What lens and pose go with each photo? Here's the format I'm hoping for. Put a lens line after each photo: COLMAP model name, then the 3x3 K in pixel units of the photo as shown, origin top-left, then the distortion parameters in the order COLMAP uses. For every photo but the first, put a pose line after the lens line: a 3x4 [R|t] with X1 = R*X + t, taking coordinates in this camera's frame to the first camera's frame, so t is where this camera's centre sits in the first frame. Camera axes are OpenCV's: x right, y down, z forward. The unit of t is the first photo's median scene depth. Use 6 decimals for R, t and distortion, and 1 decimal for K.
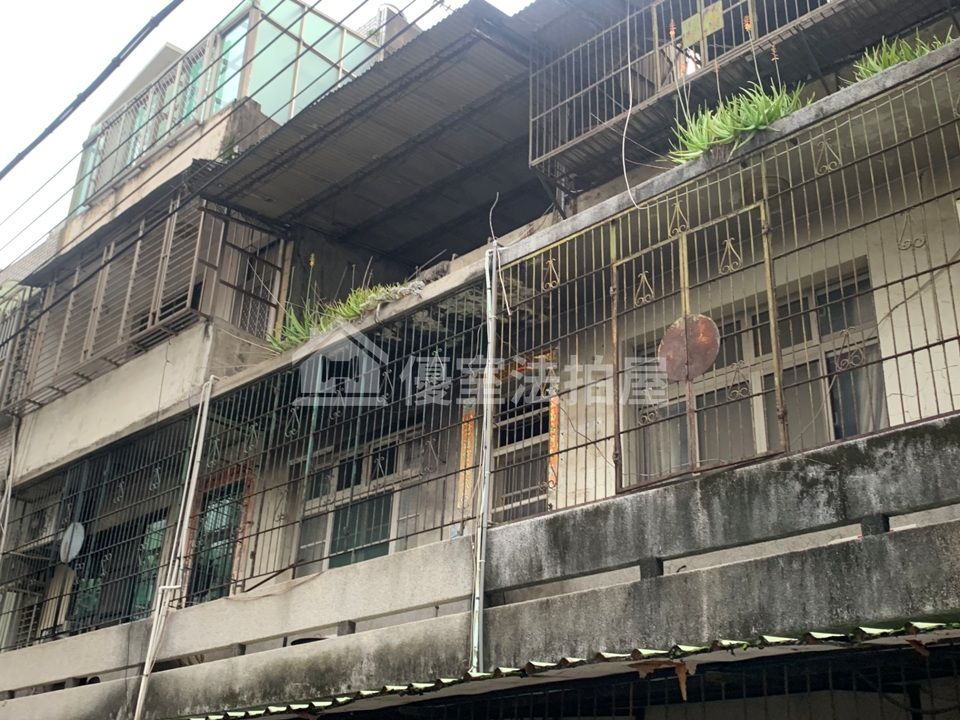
lens RADIAL K [[1082.3, 0, 473.3], [0, 1082.3, 365.0], [0, 0, 1]] dist [0.058247, 0.000000]
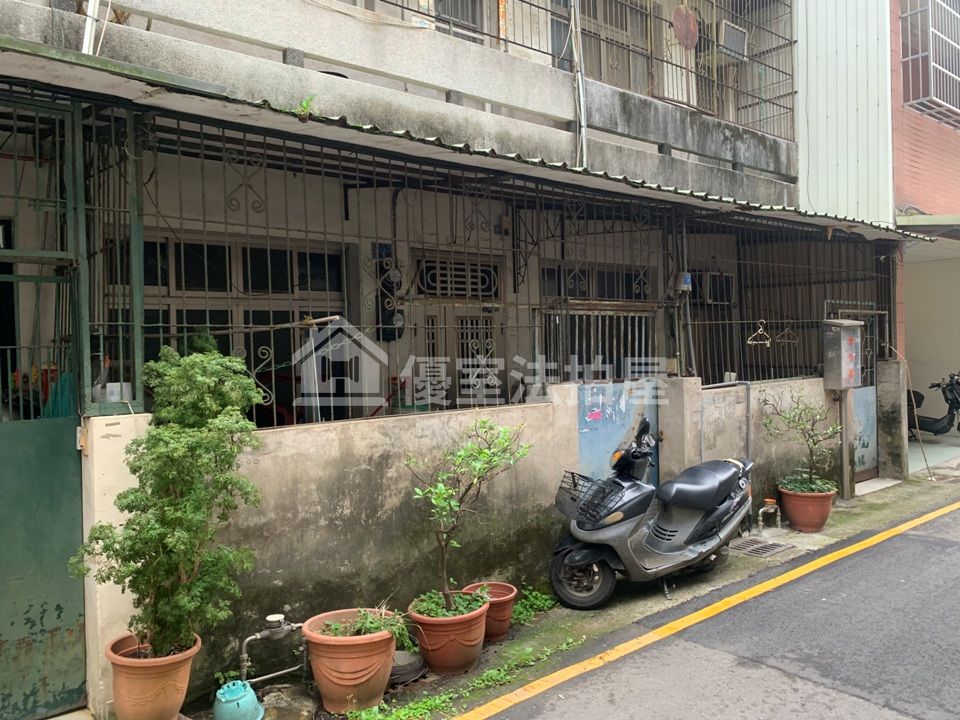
lens RADIAL K [[735.2, 0, 484.6], [0, 735.2, 359.5], [0, 0, 1]] dist [0.023051, -0.029691]
pose [[0.113662, -0.065294, 0.991372, -0.869219], [-0.416504, 0.902790, 0.107212, 0.394419], [-0.902001, -0.425096, 0.075418, 0.833008]]
